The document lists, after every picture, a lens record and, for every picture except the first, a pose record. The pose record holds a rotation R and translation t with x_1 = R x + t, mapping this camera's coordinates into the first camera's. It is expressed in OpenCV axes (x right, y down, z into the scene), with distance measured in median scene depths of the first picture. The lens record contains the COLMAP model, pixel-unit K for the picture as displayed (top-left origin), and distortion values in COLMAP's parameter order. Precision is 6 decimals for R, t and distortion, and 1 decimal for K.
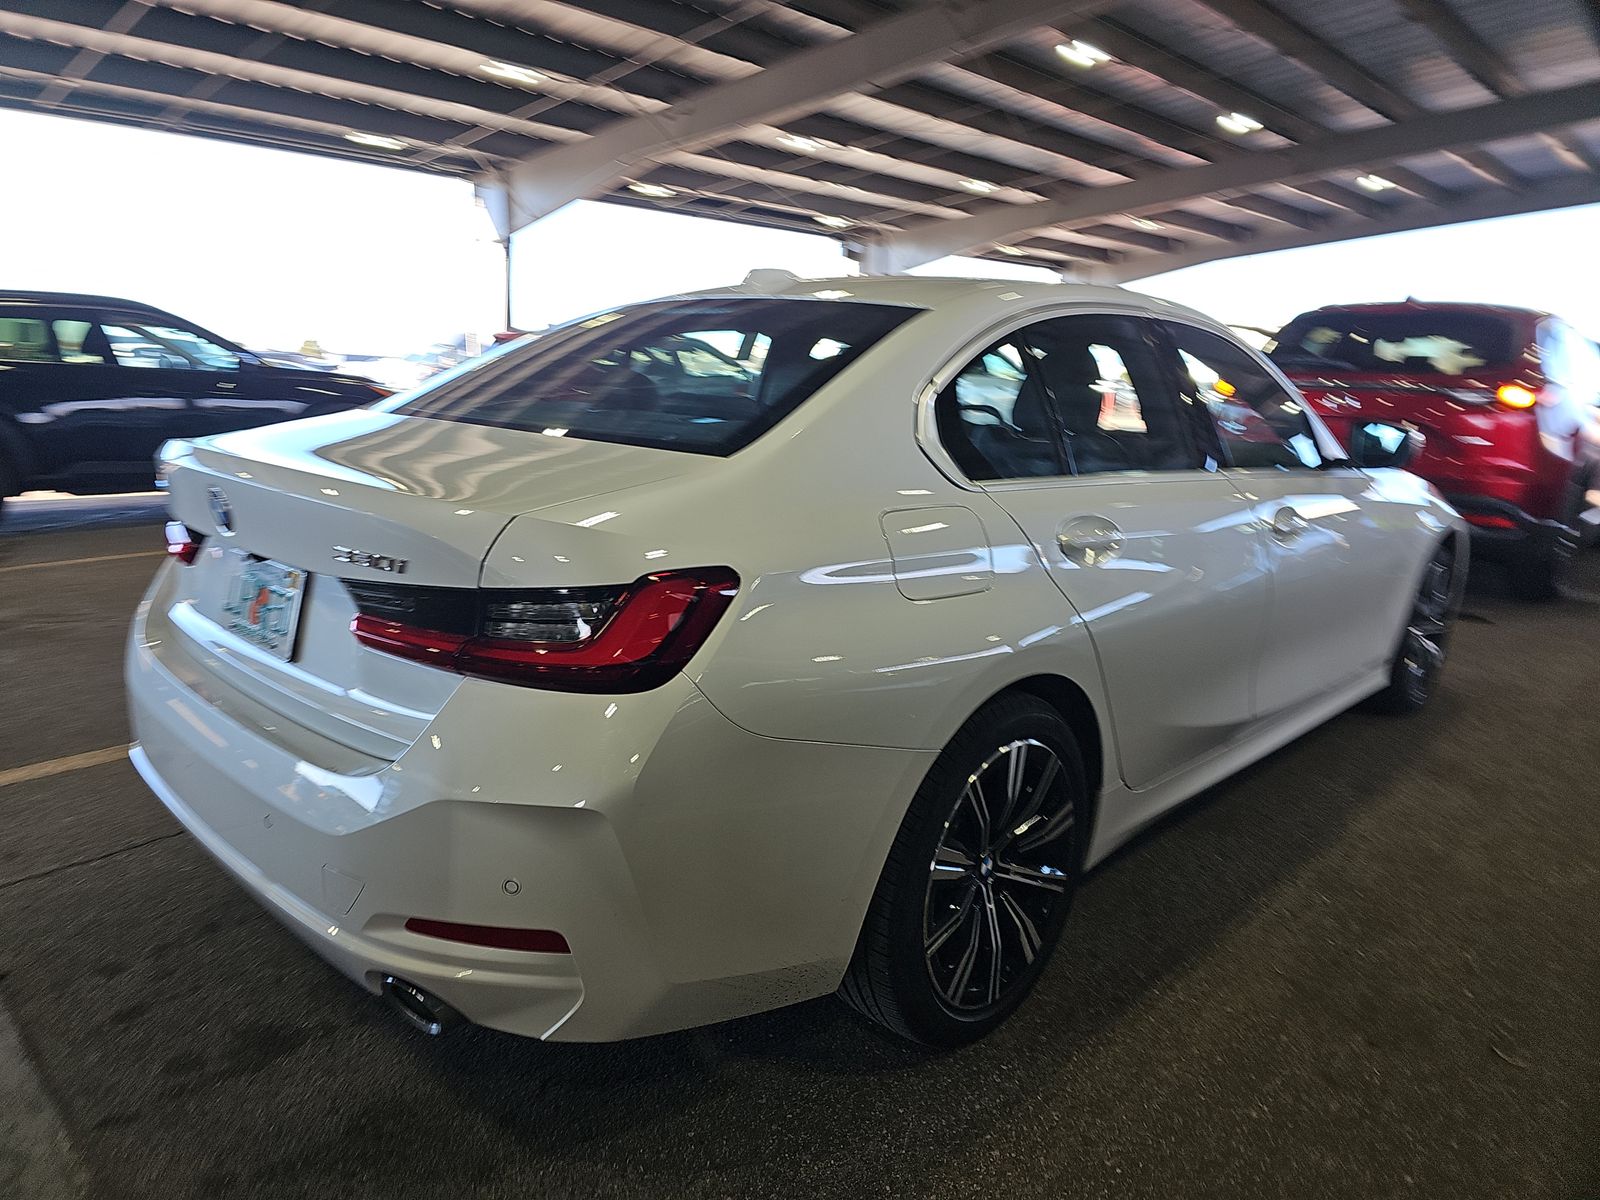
lens RADIAL K [[1073.3, 0, 767.1], [0, 1073.3, 598.7], [0, 0, 1]] dist [0.006810, 0.001472]
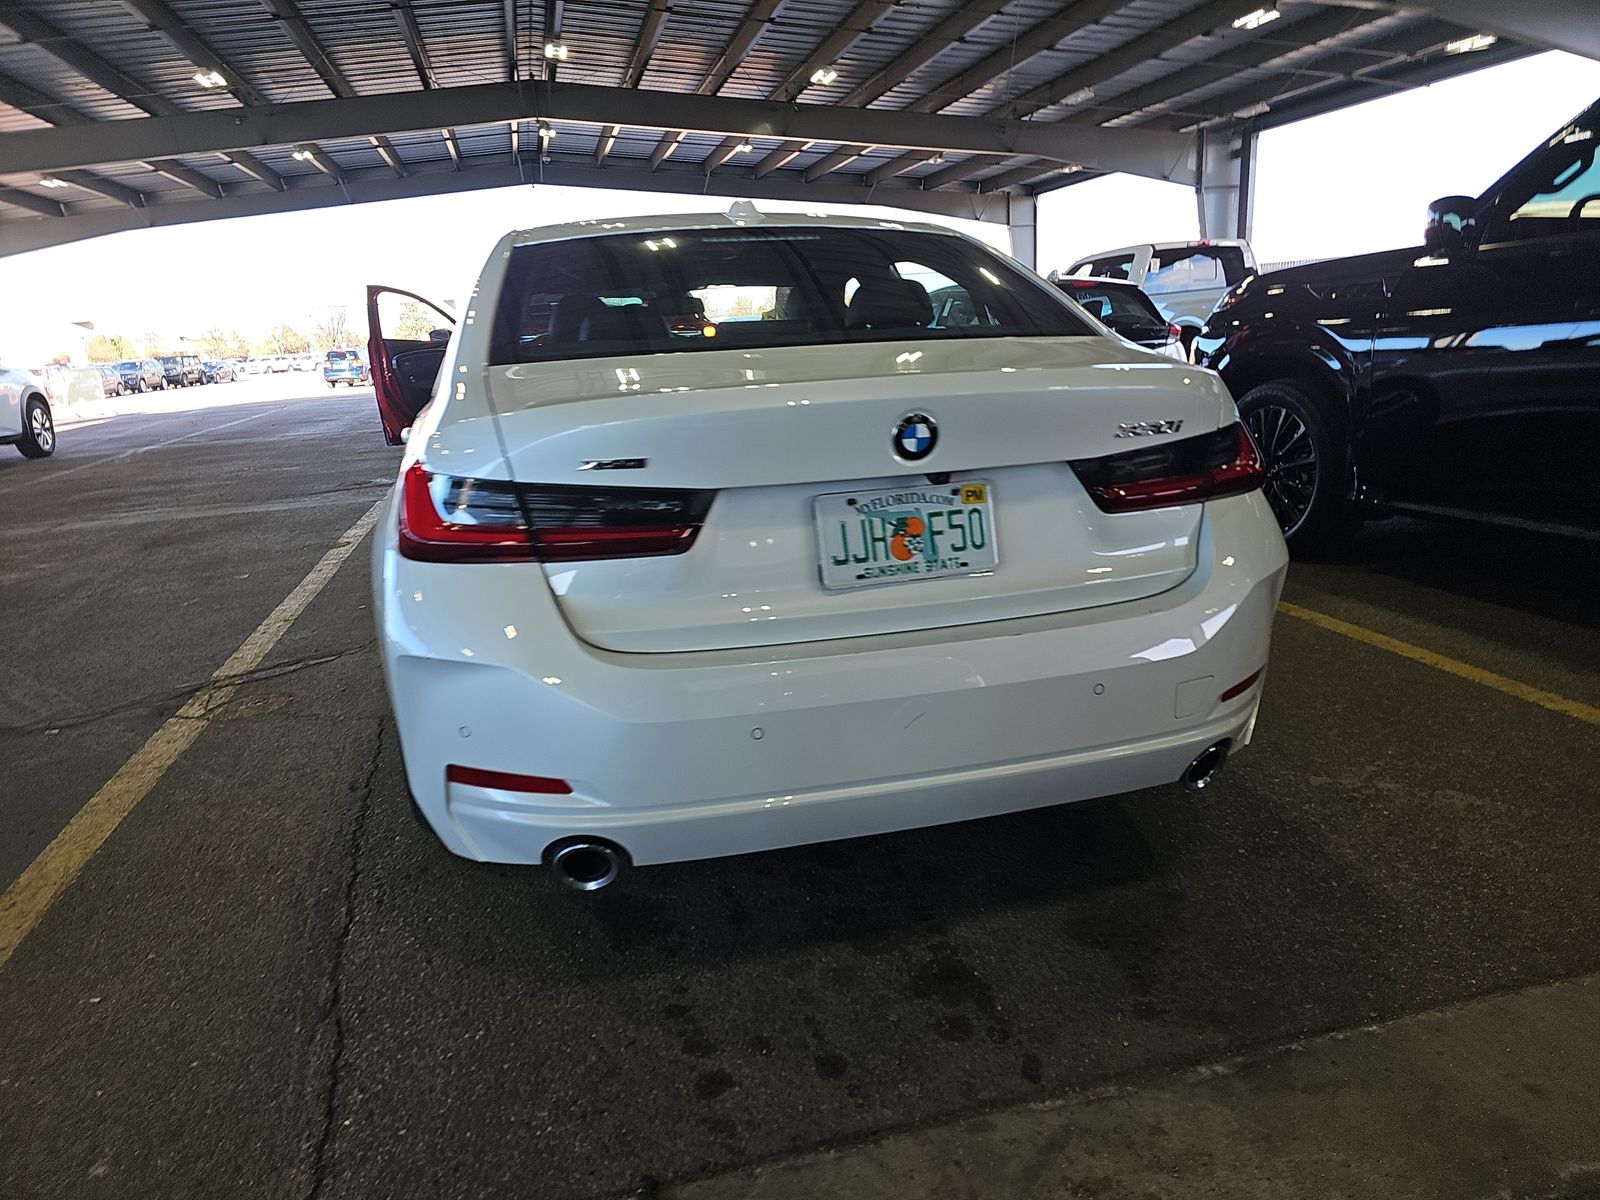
lens RADIAL K [[1042.8, 0, 786.6], [0, 1042.8, 579.5], [0, 0, 1]] dist [0.066228, -0.057254]
pose [[0.510547, -0.252971, 0.821795, -1.213197], [0.251417, 0.957894, 0.138671, -0.106202], [-0.822272, 0.135815, 0.552651, 0.527227]]
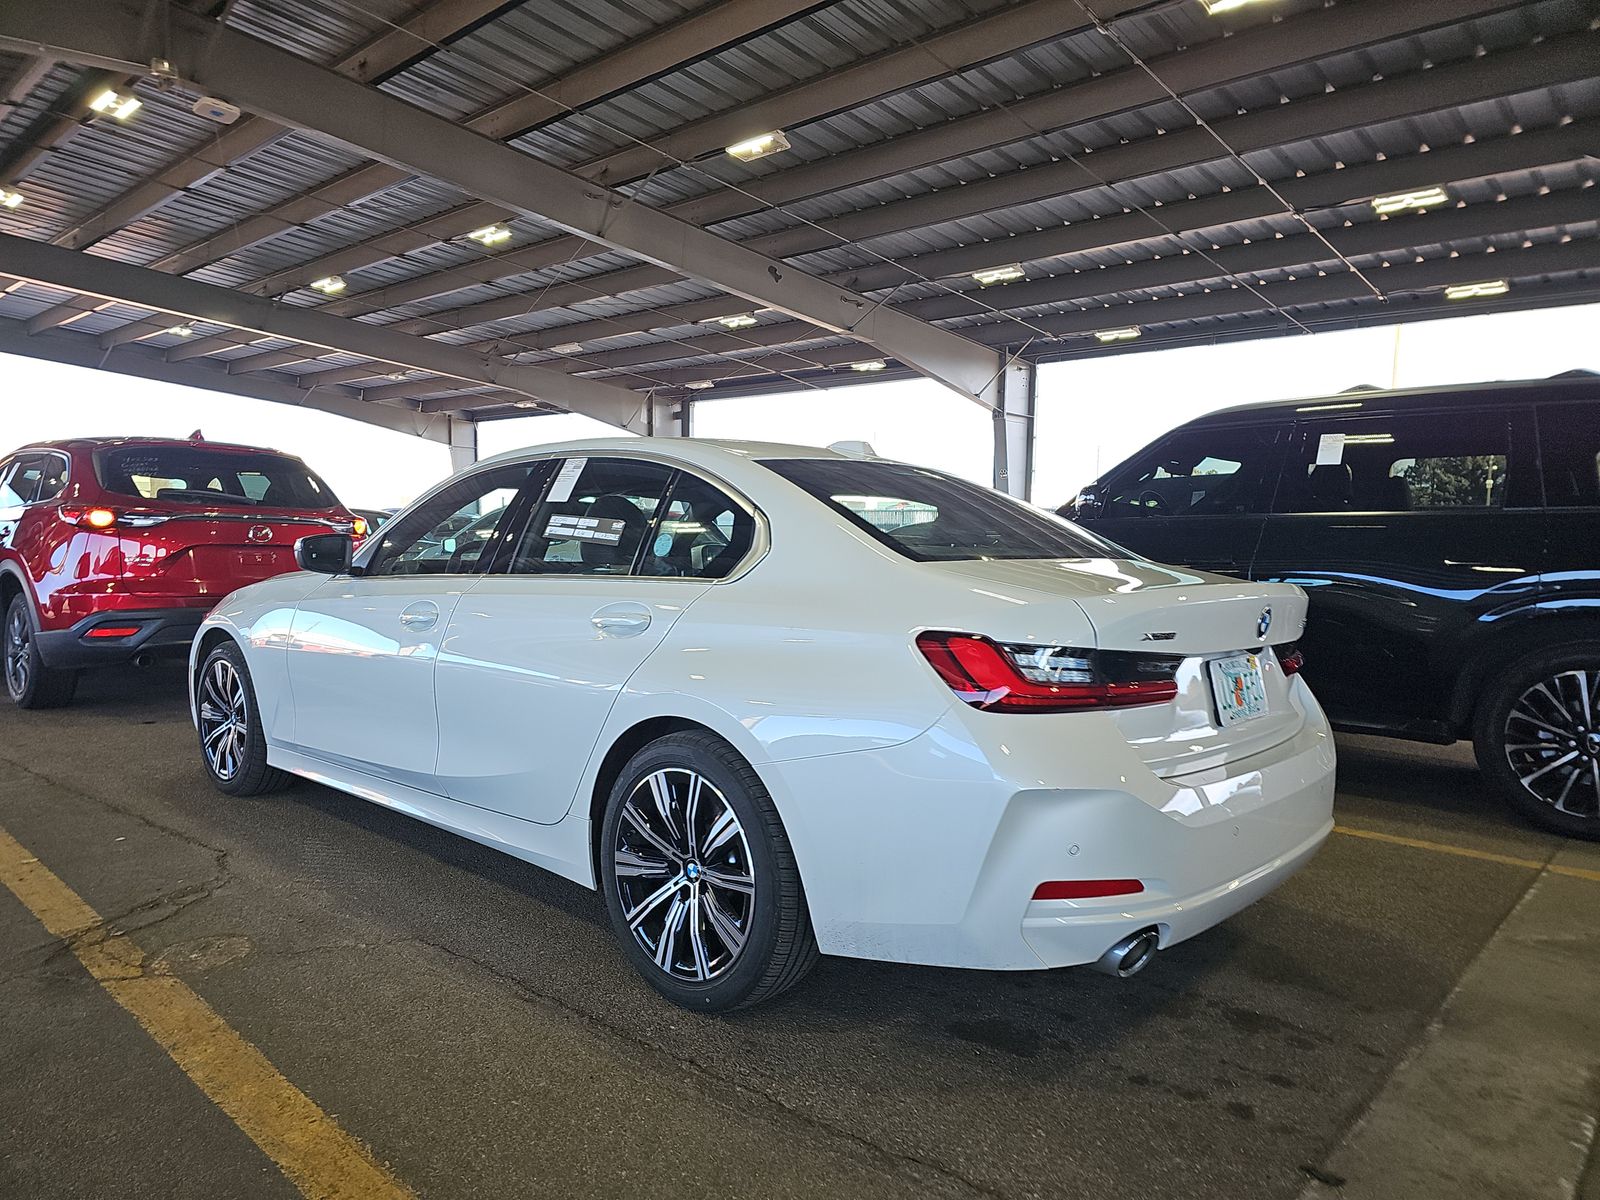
lens RADIAL K [[1042.8, 0, 786.6], [0, 1042.8, 579.5], [0, 0, 1]] dist [0.066228, -0.057254]
pose [[-0.038461, -0.068019, 0.996942, -1.692691], [0.194555, 0.978078, 0.074238, -0.330779], [-0.980137, 0.196815, -0.024384, 1.462699]]
